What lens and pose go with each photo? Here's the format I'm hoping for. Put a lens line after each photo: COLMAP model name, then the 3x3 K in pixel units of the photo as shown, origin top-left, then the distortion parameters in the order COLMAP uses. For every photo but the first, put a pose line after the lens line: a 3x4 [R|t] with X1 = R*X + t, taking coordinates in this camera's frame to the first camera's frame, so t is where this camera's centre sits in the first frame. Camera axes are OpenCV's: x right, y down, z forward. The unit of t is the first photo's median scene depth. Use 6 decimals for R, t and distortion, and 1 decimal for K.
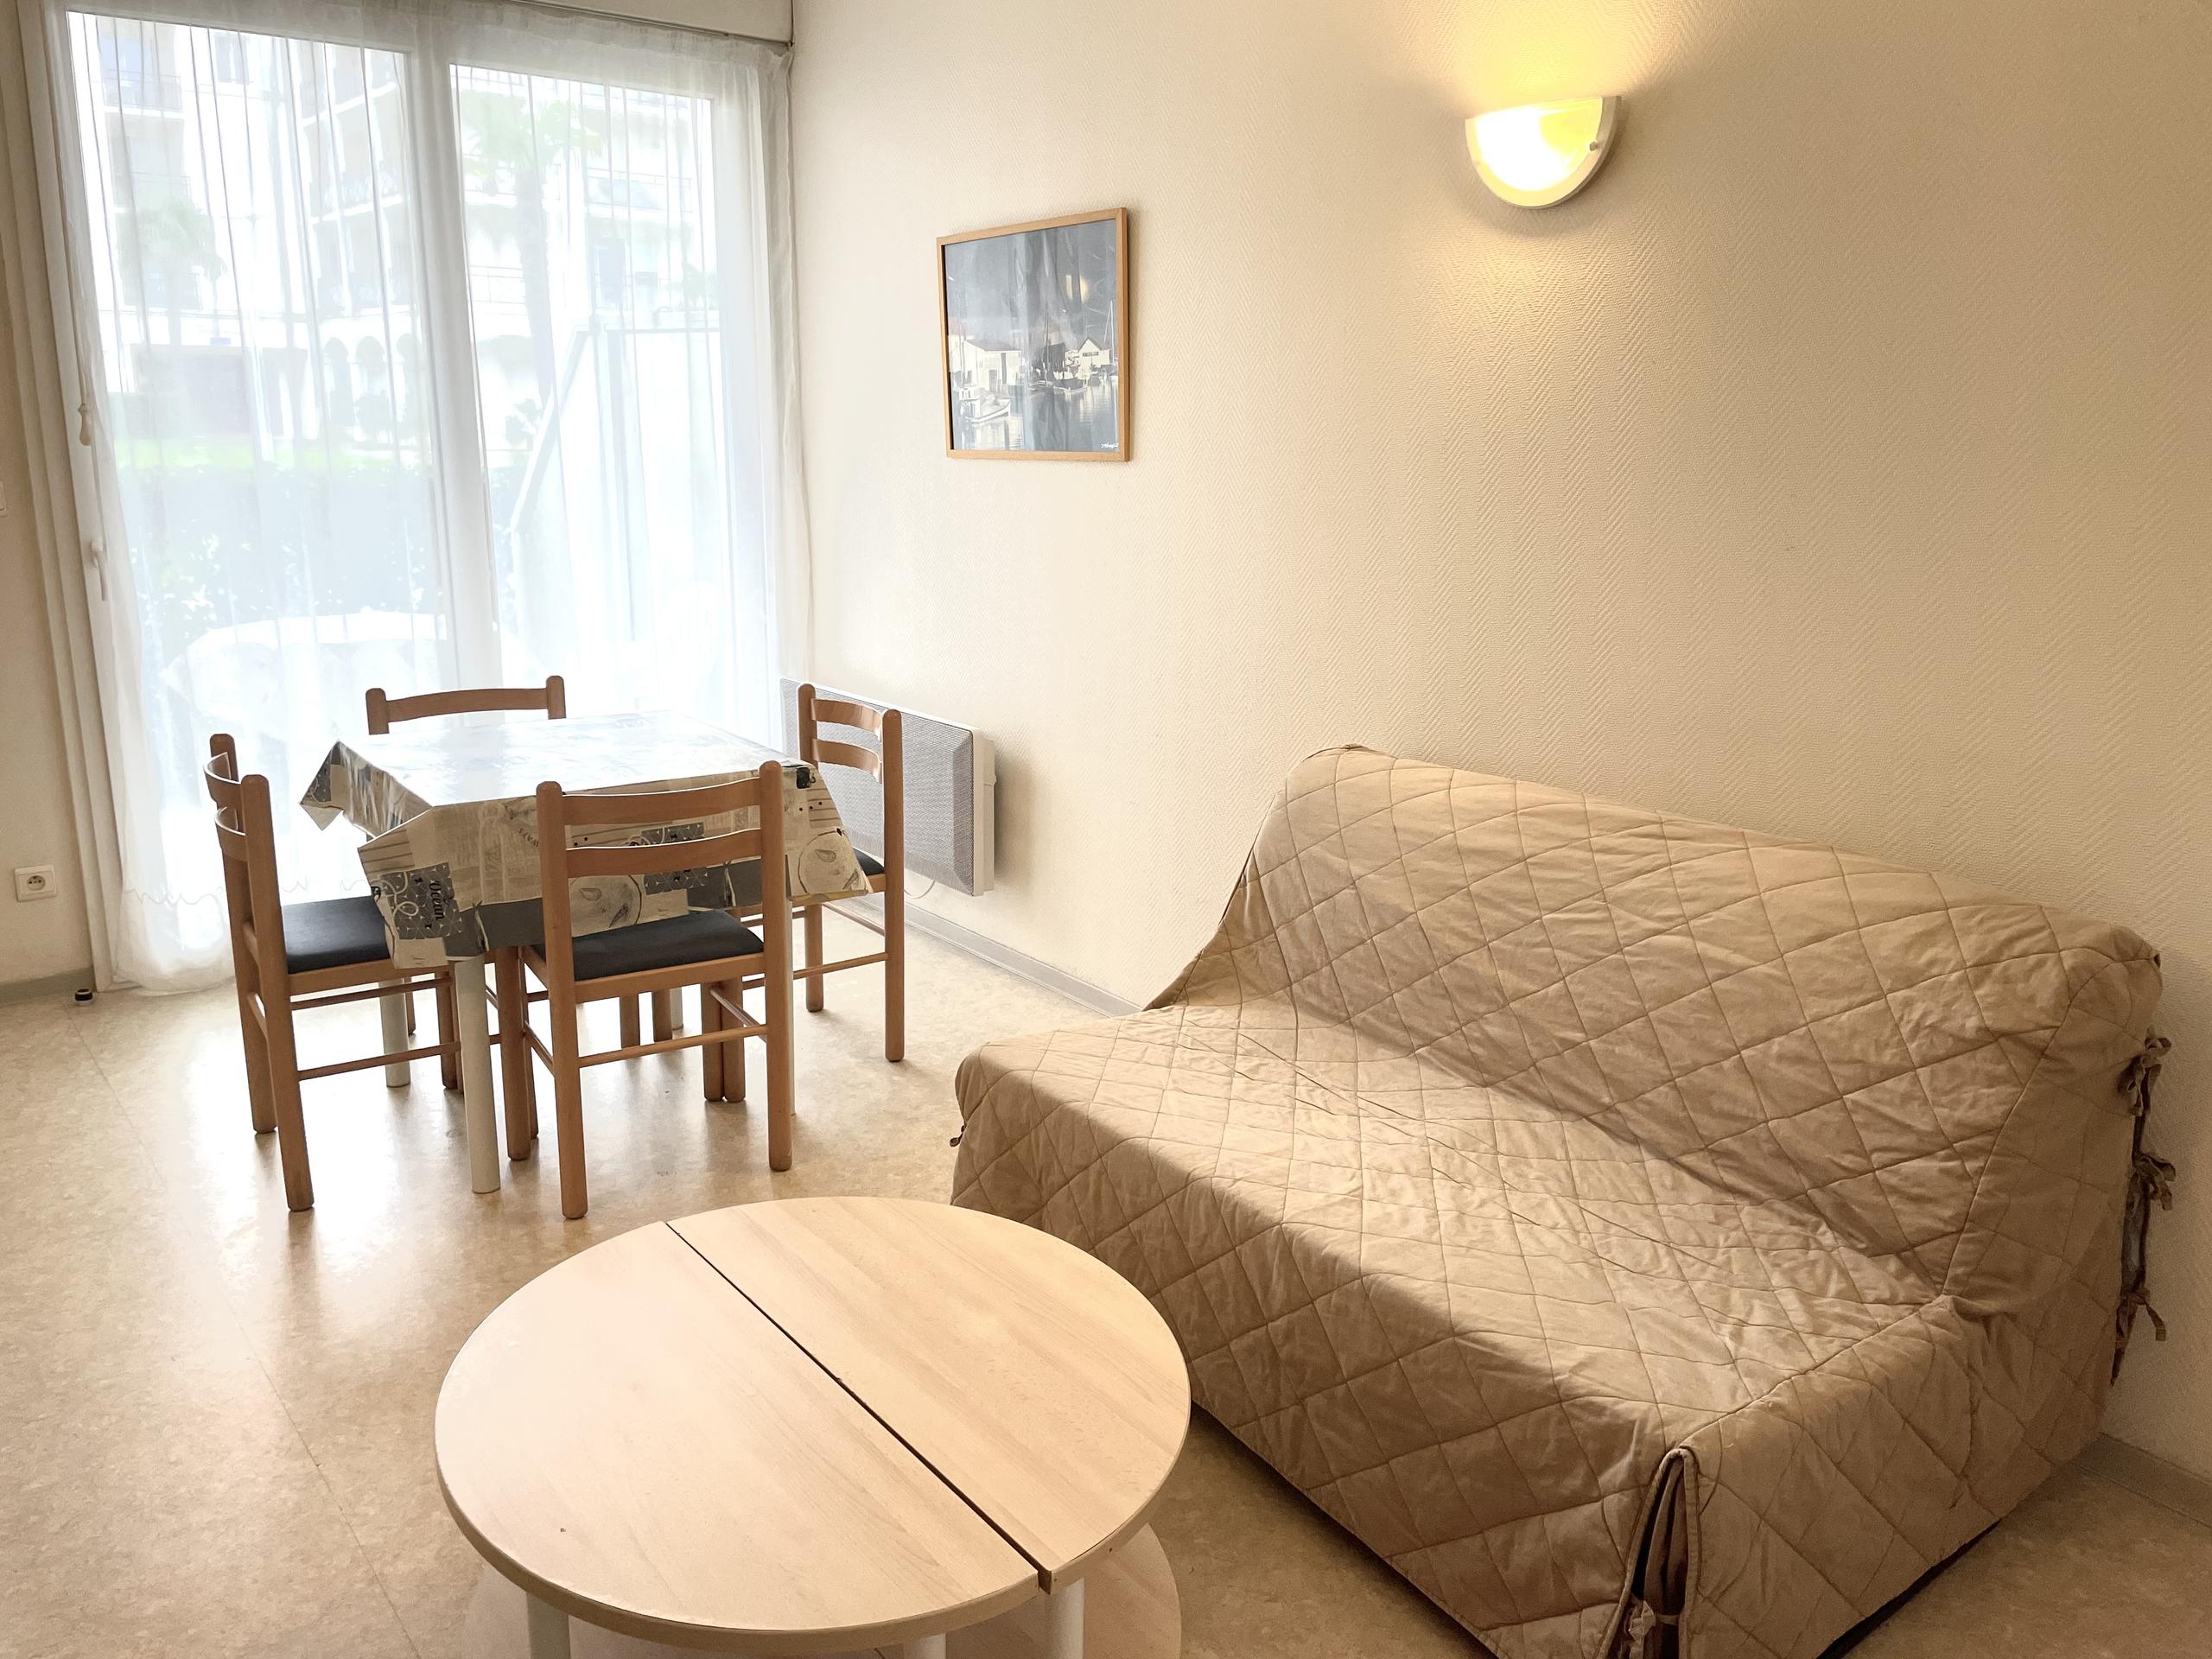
lens RADIAL K [[1717.8, 0, 1115.1], [0, 1717.8, 826.6], [0, 0, 1]] dist [0.036307, -0.042537]
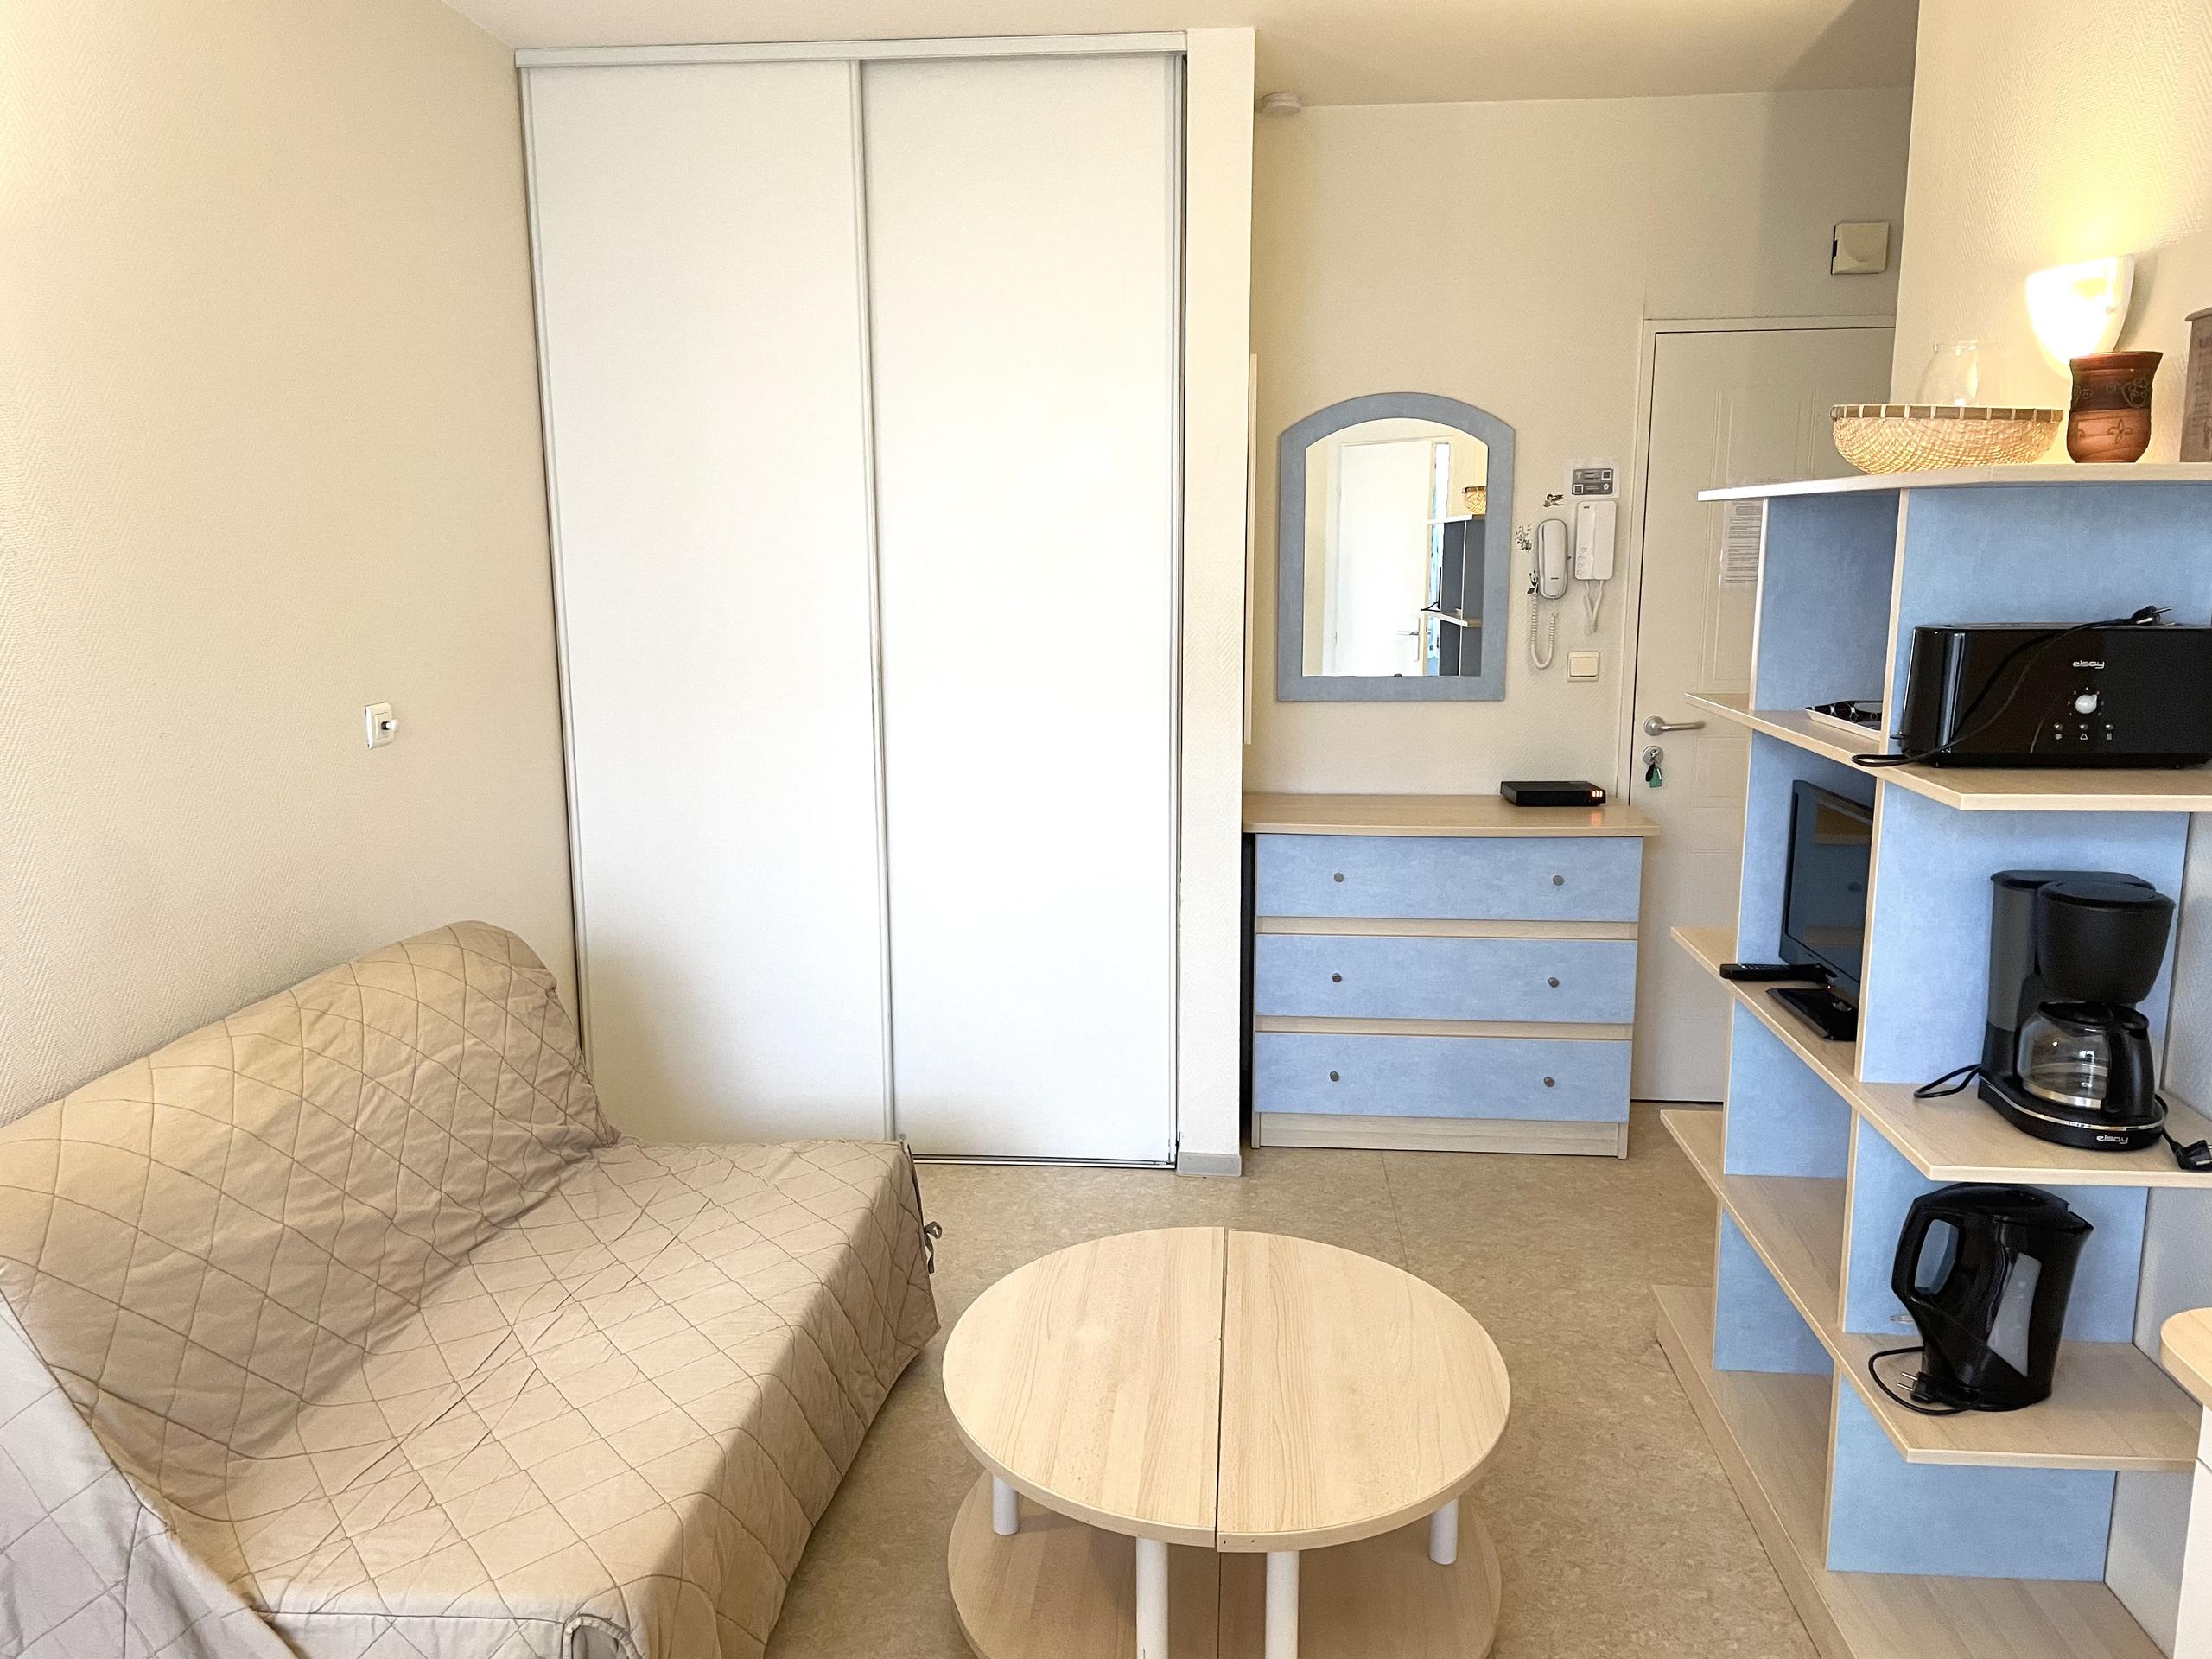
lens RADIAL K [[1717.8, 0, 1101.6], [0, 1717.8, 834.4], [0, 0, 1]] dist [0.036307, -0.042537]
pose [[-0.734233, -0.129670, 0.666399, -0.597175], [0.155359, 0.923450, 0.350862, -0.329719], [-0.660882, 0.361146, -0.657882, 1.164872]]
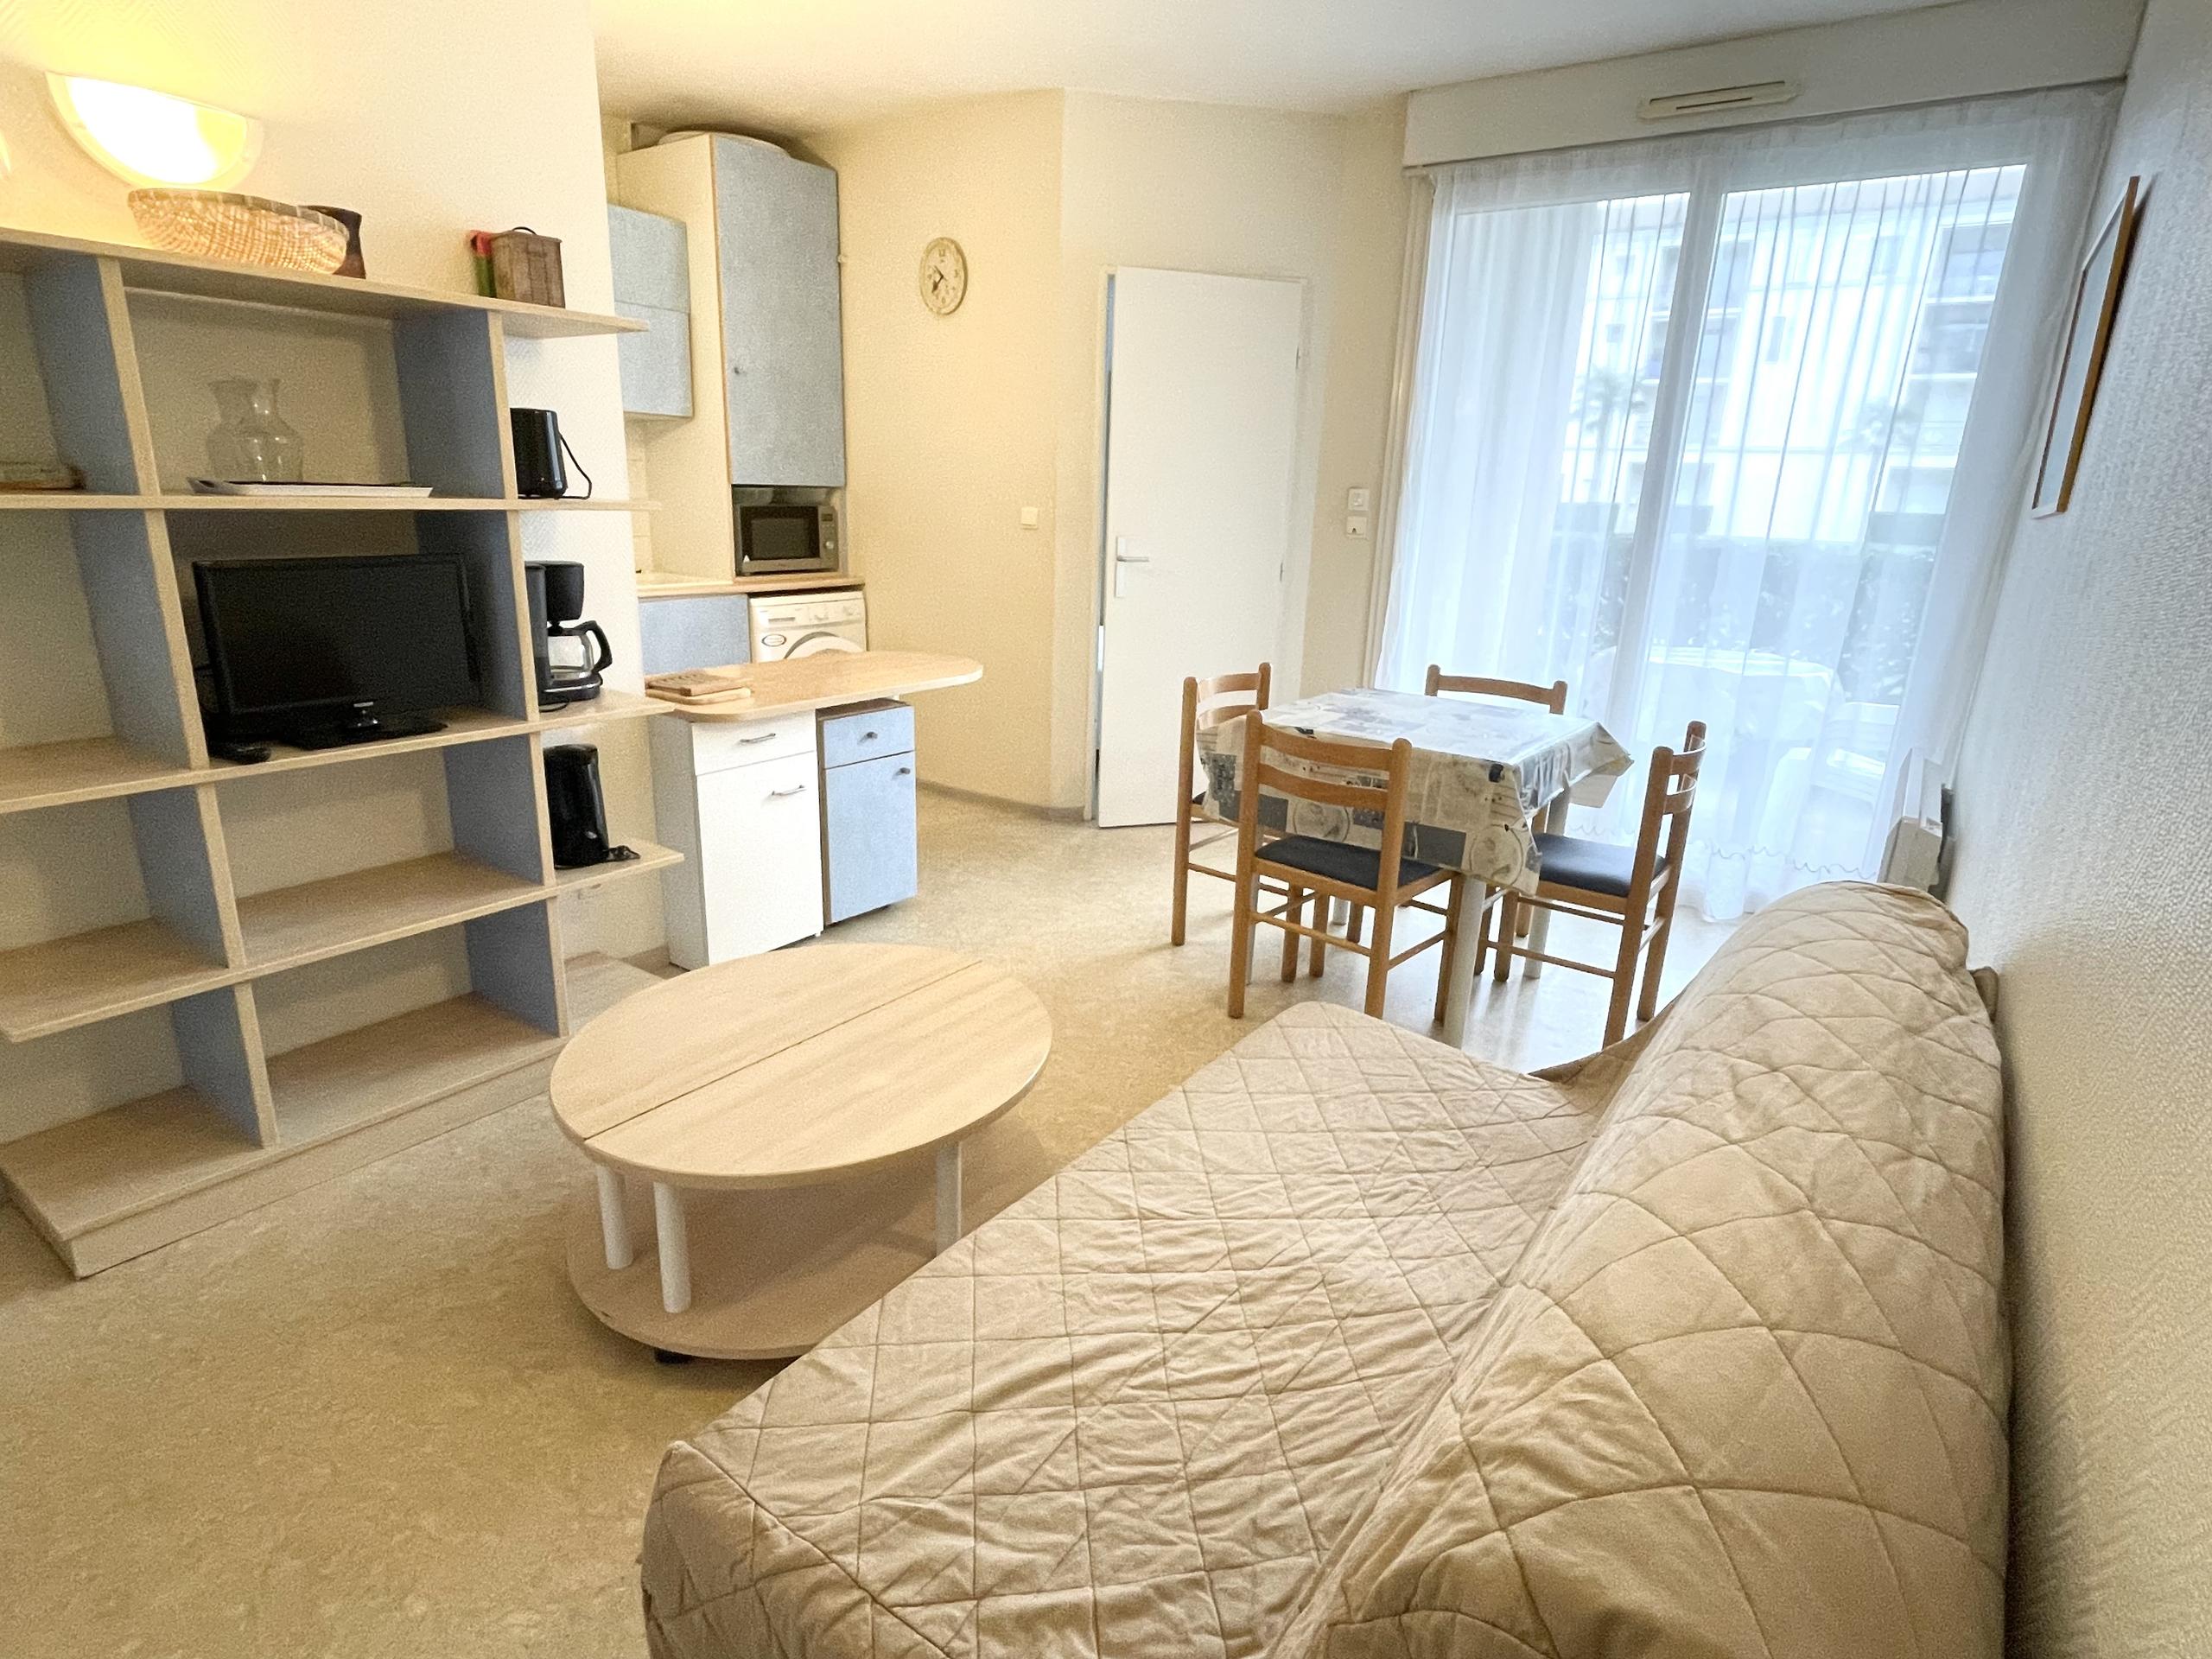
lens RADIAL K [[1168.6, 0, 1096.8], [0, 1168.6, 821.0], [0, 0, 1]] dist [-0.000467, 0.000384]
pose [[0.266925, 0.260429, -0.927862, 0.523481], [-0.258885, 0.946782, 0.191264, -0.086125], [0.928294, 0.189157, 0.320141, 0.561274]]
